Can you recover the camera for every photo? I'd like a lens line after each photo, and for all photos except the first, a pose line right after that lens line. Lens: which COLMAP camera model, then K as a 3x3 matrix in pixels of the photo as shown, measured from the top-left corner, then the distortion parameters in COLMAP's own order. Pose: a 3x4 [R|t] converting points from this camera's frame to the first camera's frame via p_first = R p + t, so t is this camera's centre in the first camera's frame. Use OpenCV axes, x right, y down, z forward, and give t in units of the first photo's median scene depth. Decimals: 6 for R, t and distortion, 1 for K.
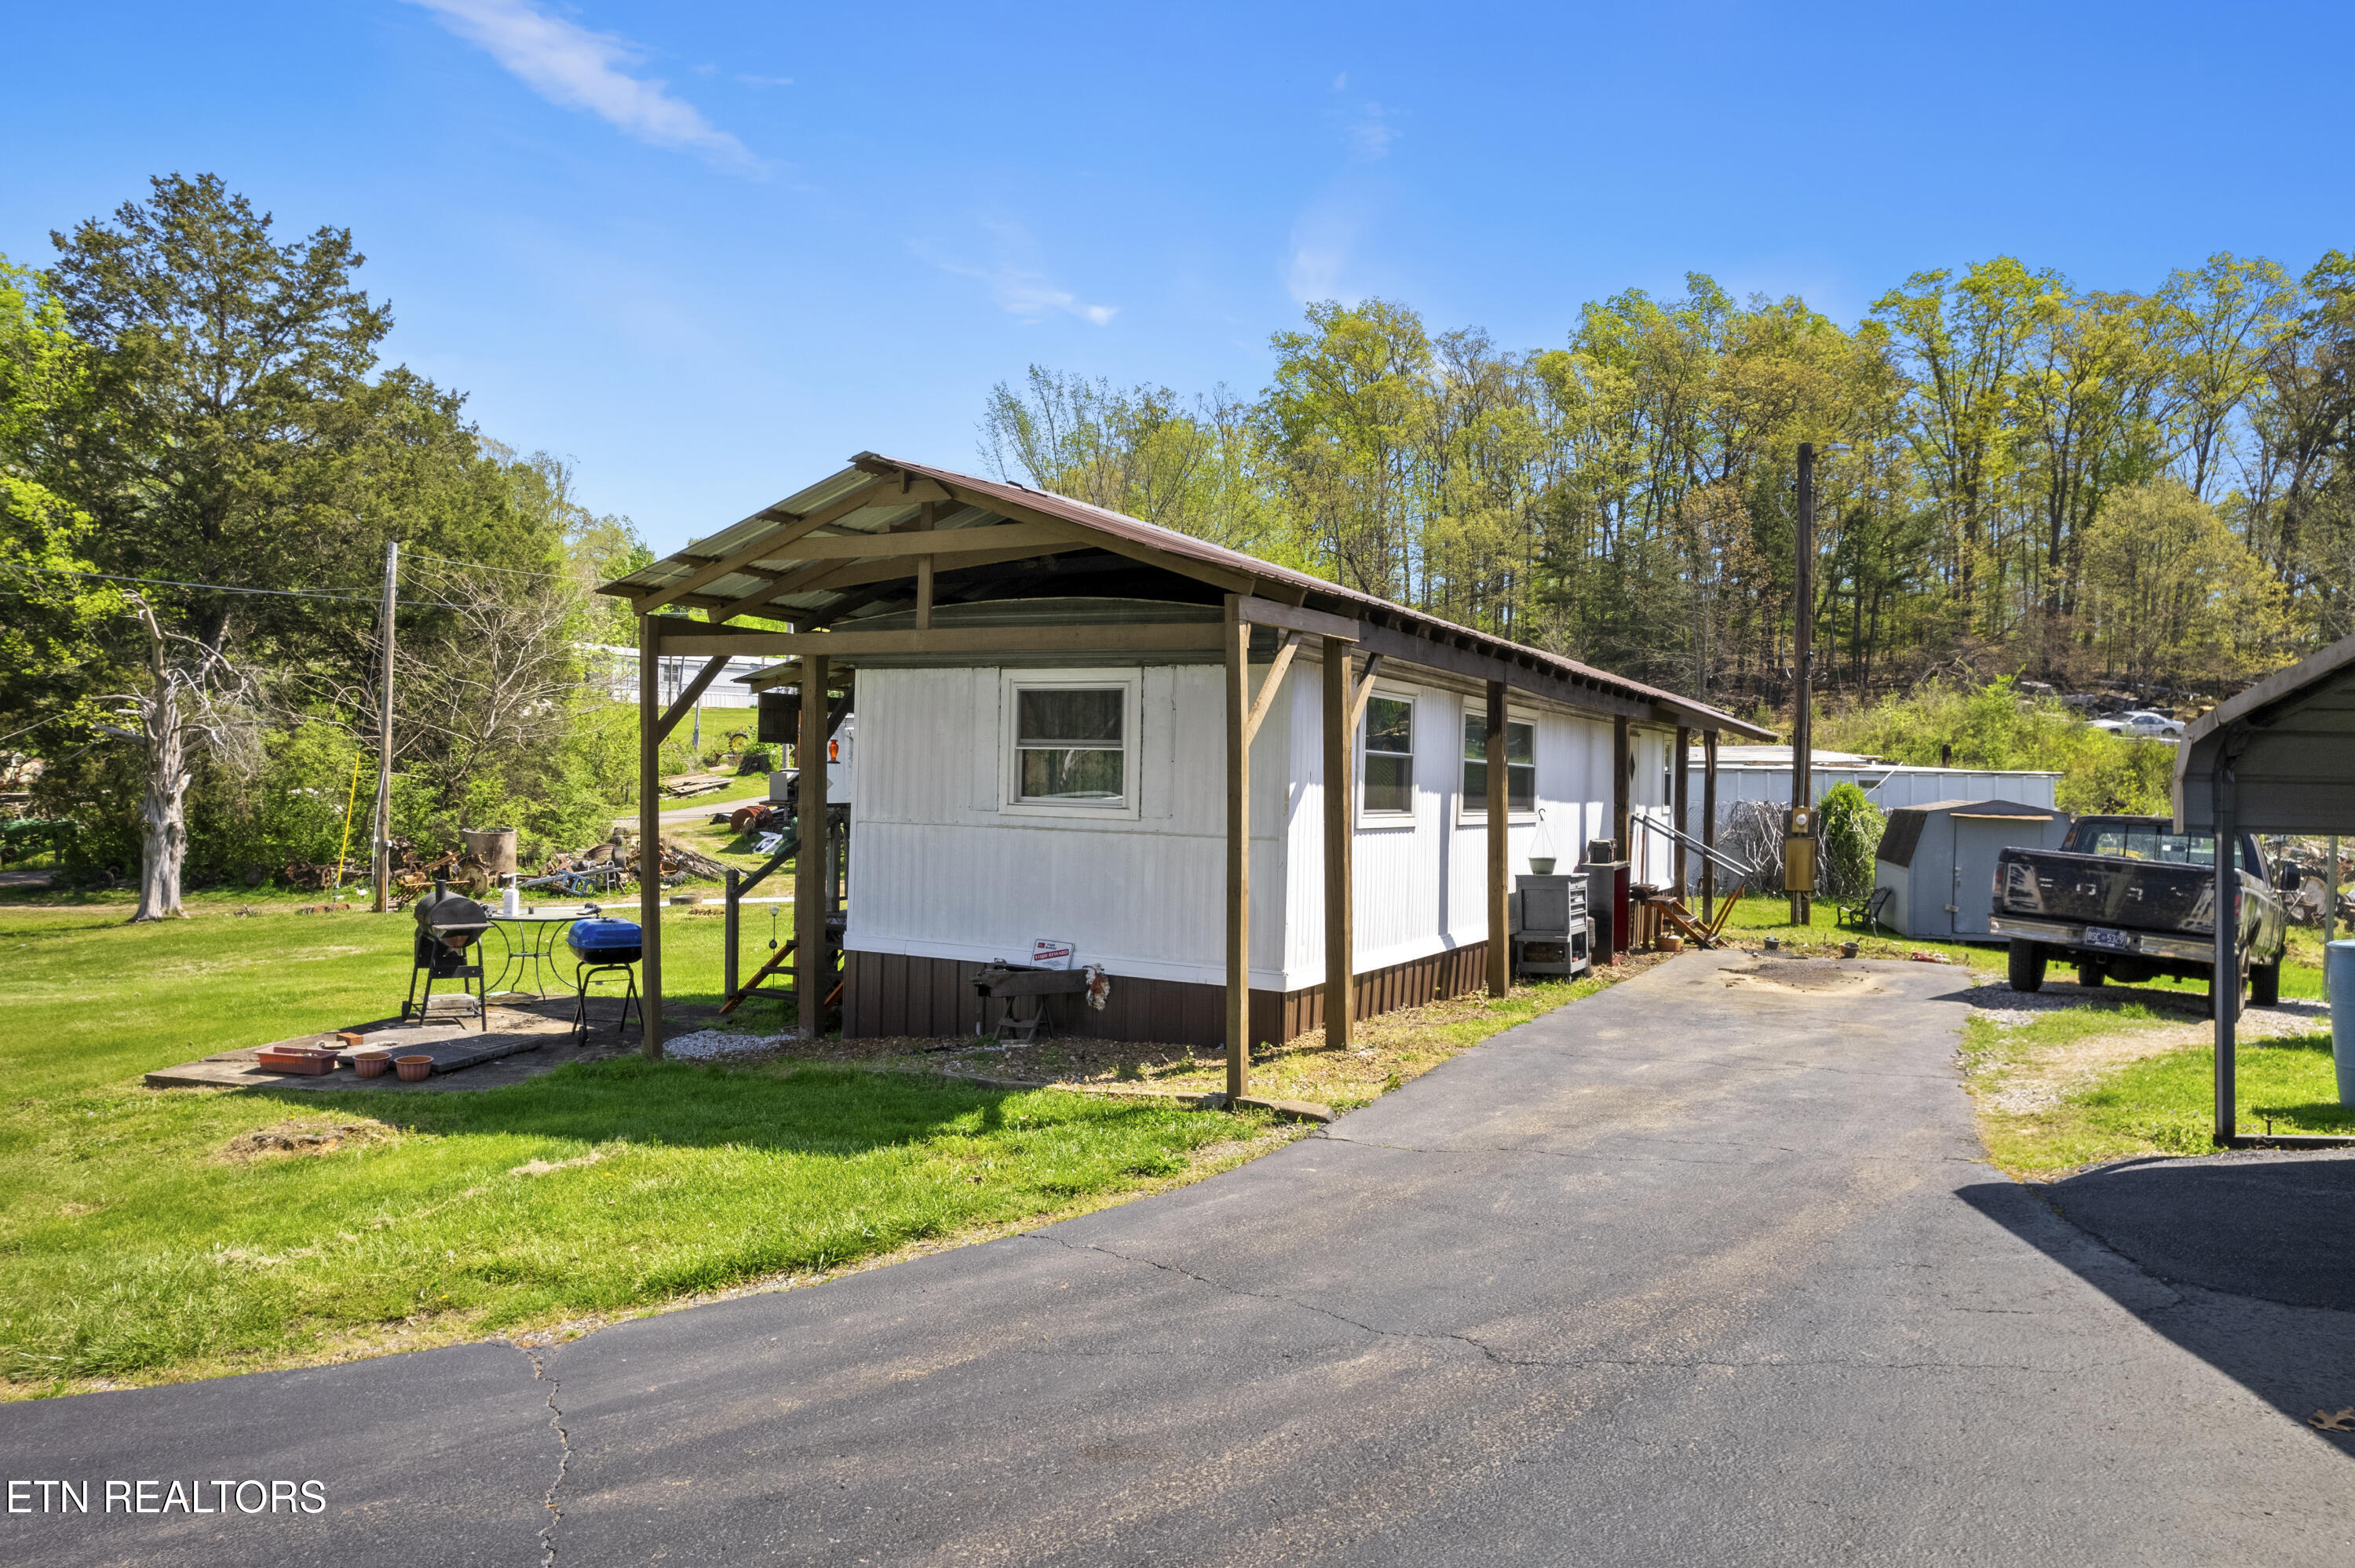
lens RADIAL K [[1520.0, 0, 1177.5], [0, 1520.0, 784.0], [0, 0, 1]] dist [-0.043201, -0.000113]
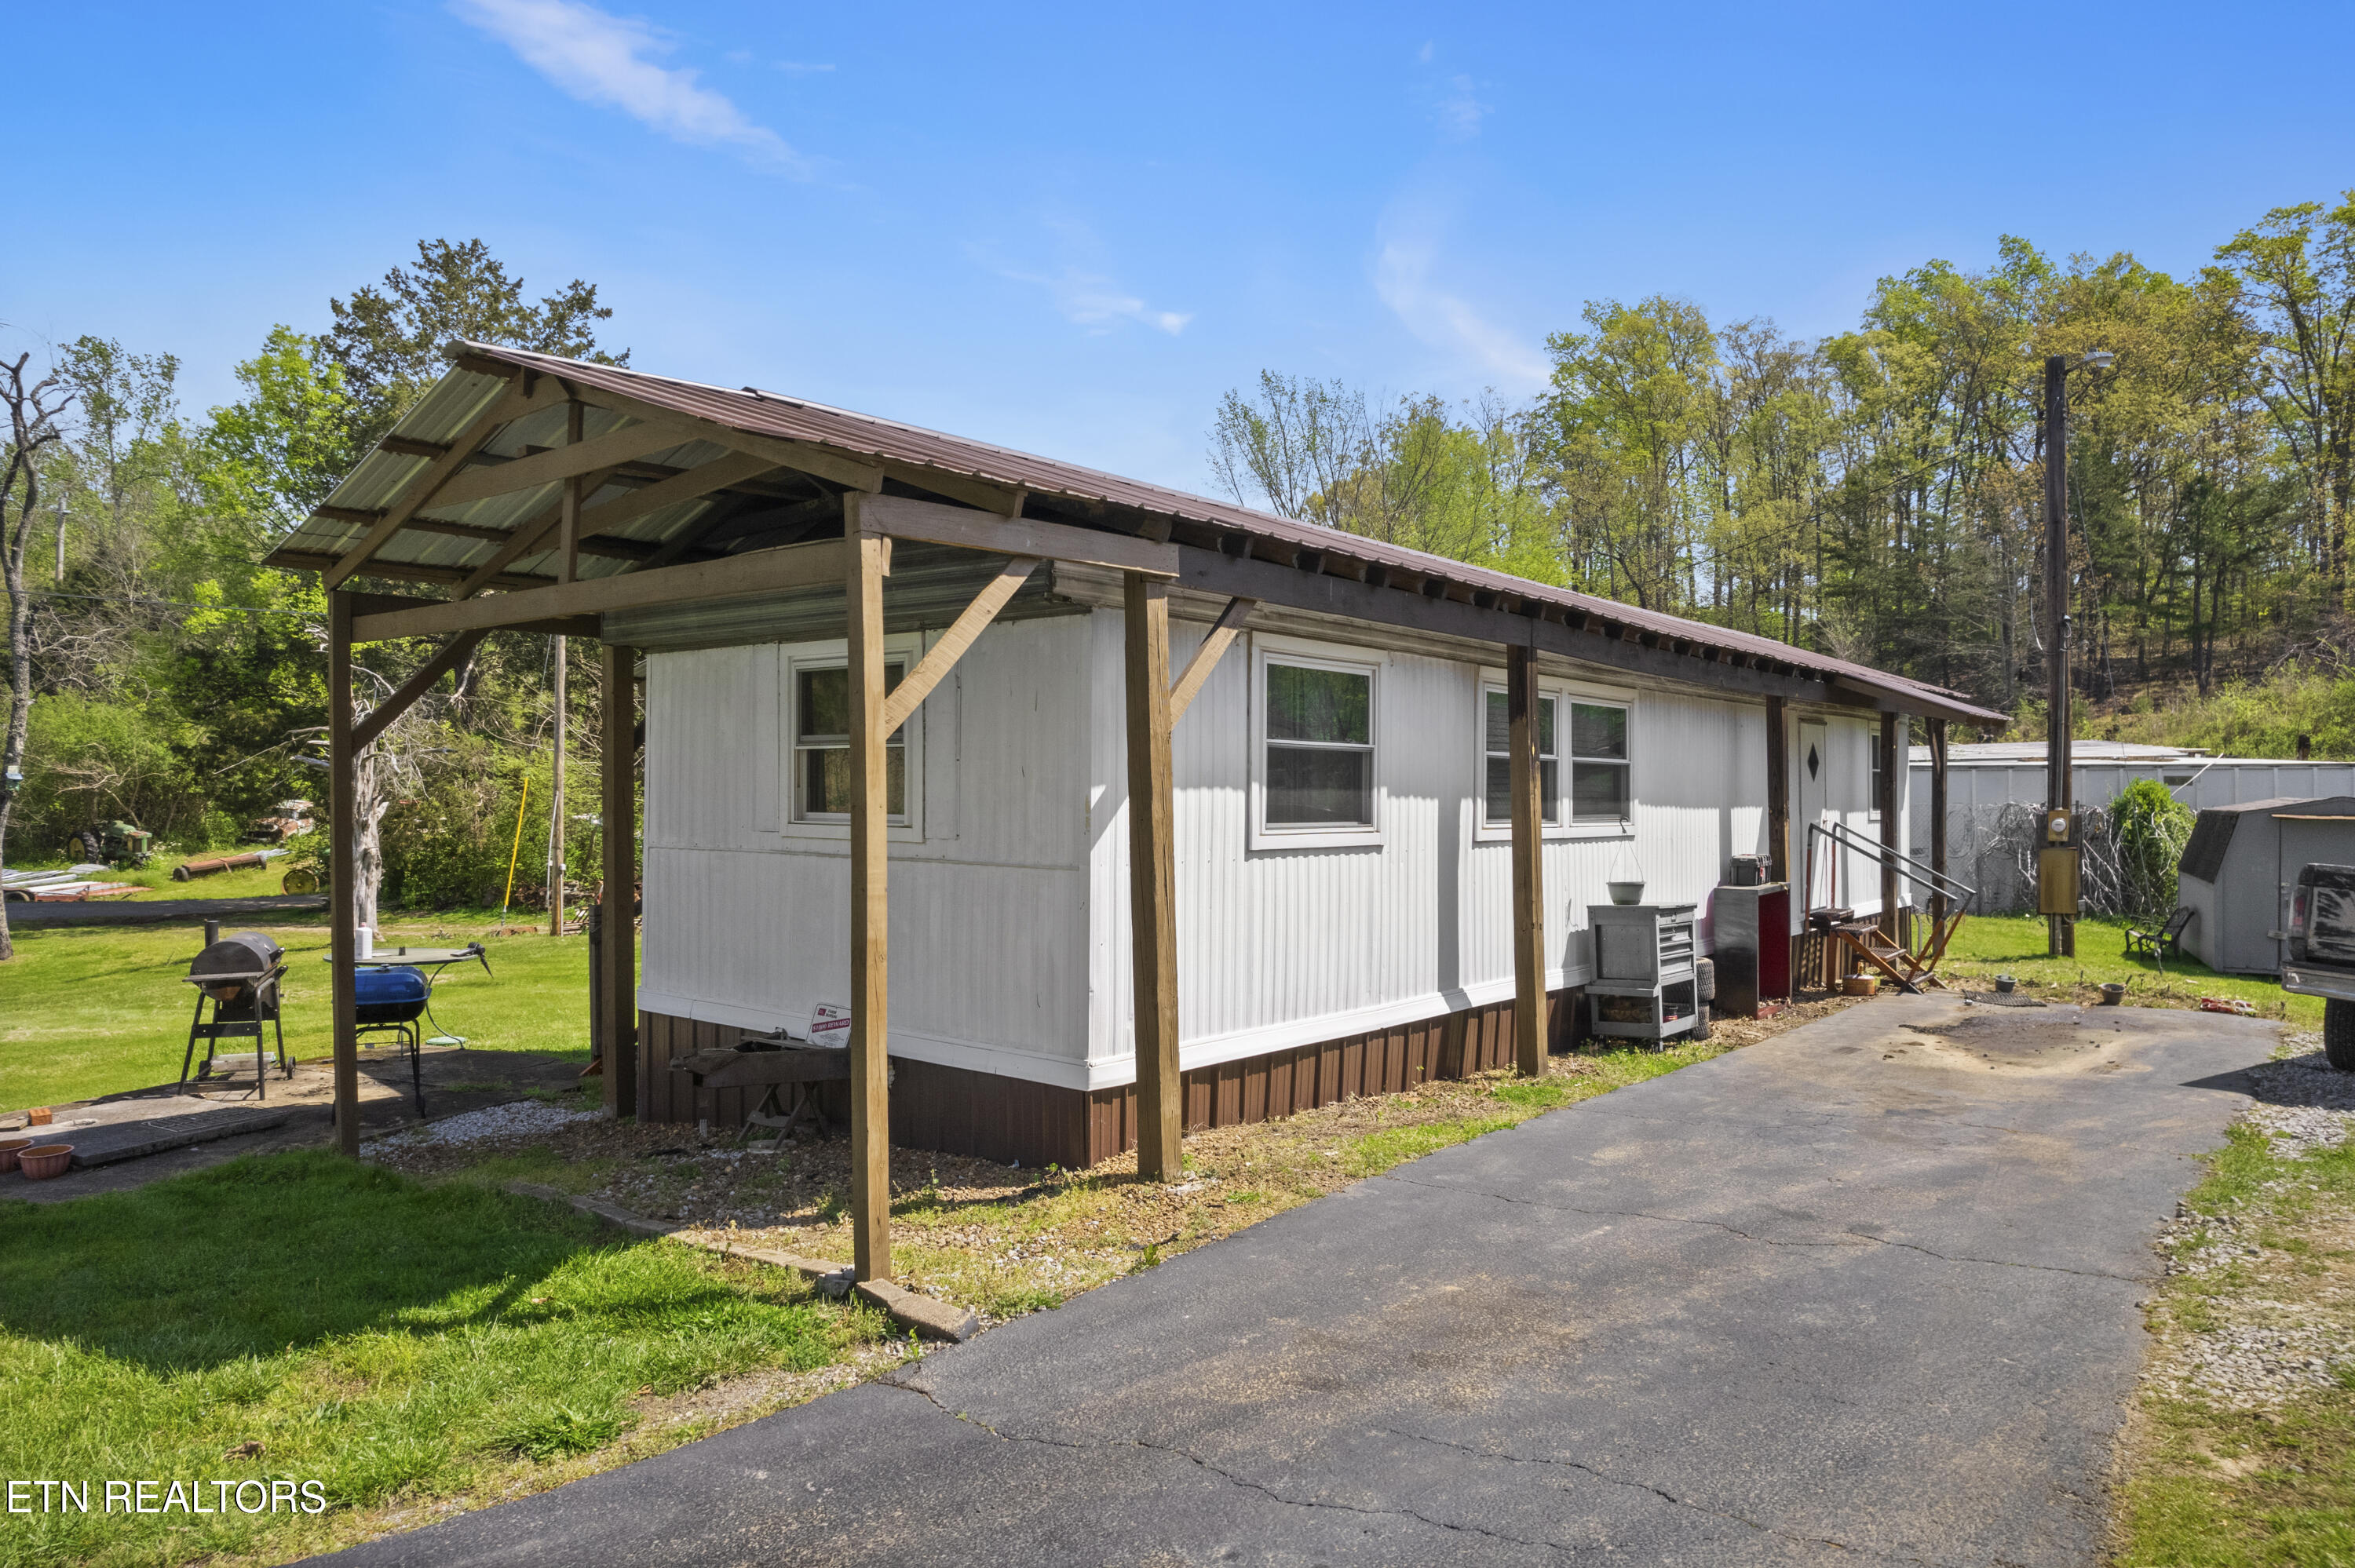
lens RADIAL K [[1507.1, 0, 1171.0], [0, 1507.1, 804.6], [0, 0, 1]] dist [-0.059416, 0.043257]
pose [[0.982461, -0.015891, -0.185792, 0.101039], [0.016748, 0.999855, 0.003045, 0.002516], [0.185717, -0.006103, 0.982584, 0.145241]]
